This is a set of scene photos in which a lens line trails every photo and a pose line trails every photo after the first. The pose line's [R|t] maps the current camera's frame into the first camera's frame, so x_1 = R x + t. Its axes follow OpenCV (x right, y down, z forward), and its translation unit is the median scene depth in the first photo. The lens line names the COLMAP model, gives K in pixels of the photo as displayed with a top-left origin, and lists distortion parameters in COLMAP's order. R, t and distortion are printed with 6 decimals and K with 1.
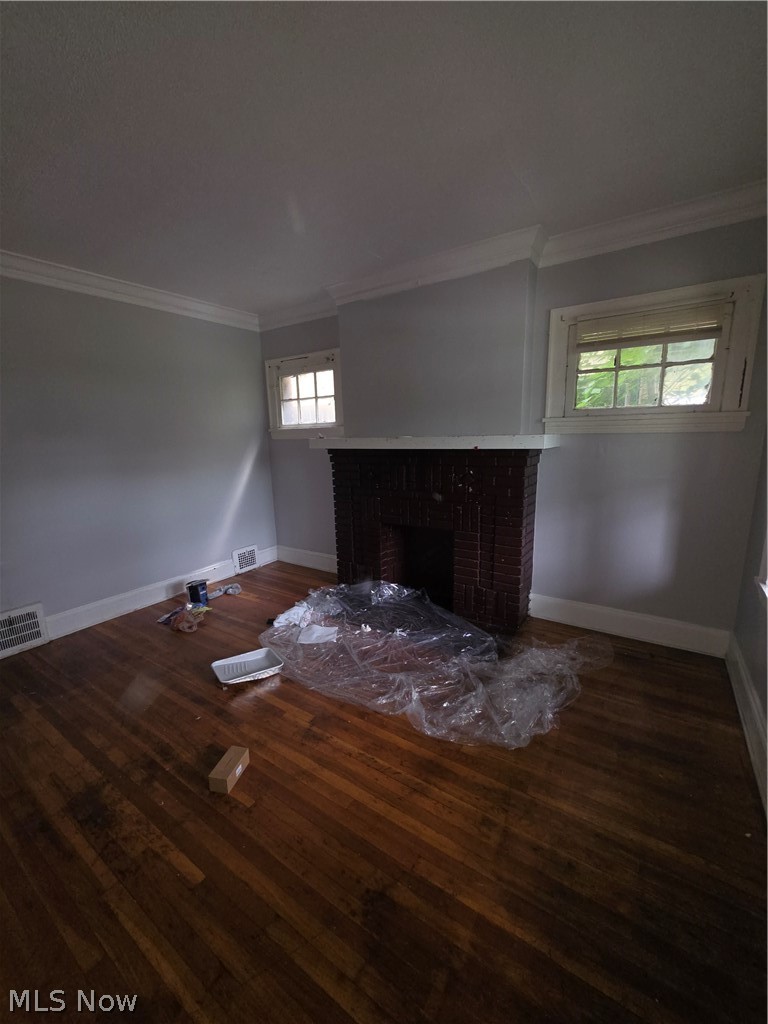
lens RADIAL K [[410.5, 0, 384.5], [0, 410.5, 513.1], [0, 0, 1]] dist [-0.003567, 0.000900]
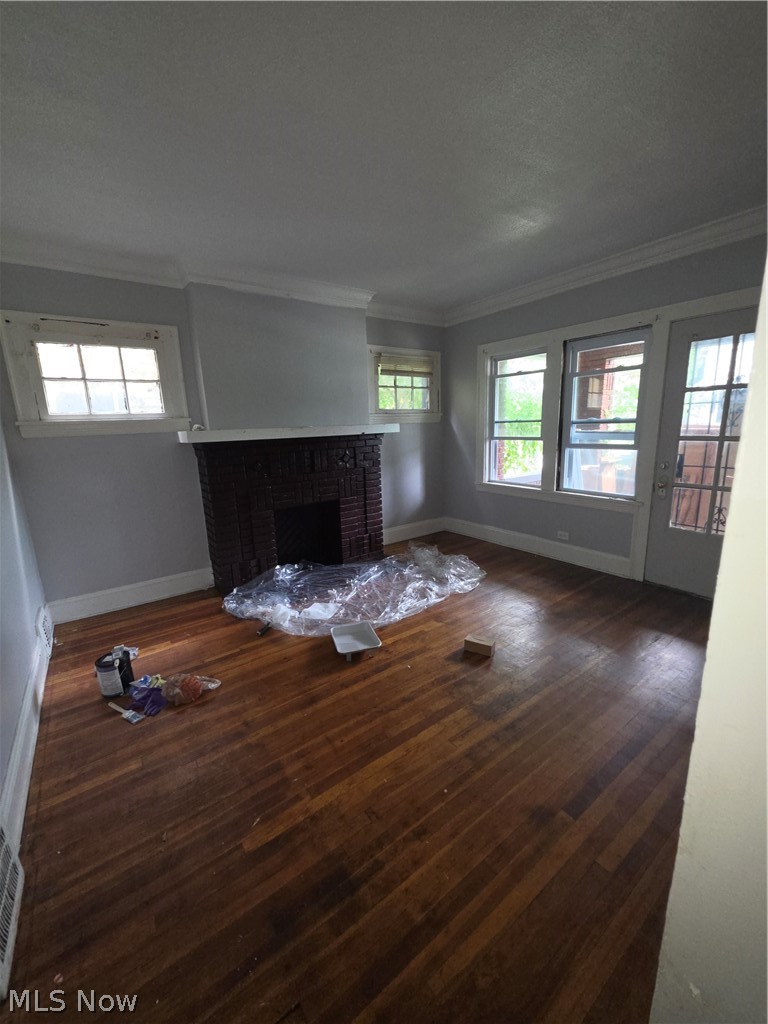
lens RADIAL K [[410.5, 0, 386.4], [0, 410.5, 511.6], [0, 0, 1]] dist [-0.003567, 0.000900]
pose [[0.340463, -0.185653, 0.921747, -1.066617], [0.205513, 0.971303, 0.119725, -0.047625], [-0.917524, 0.148669, 0.368847, 0.426647]]
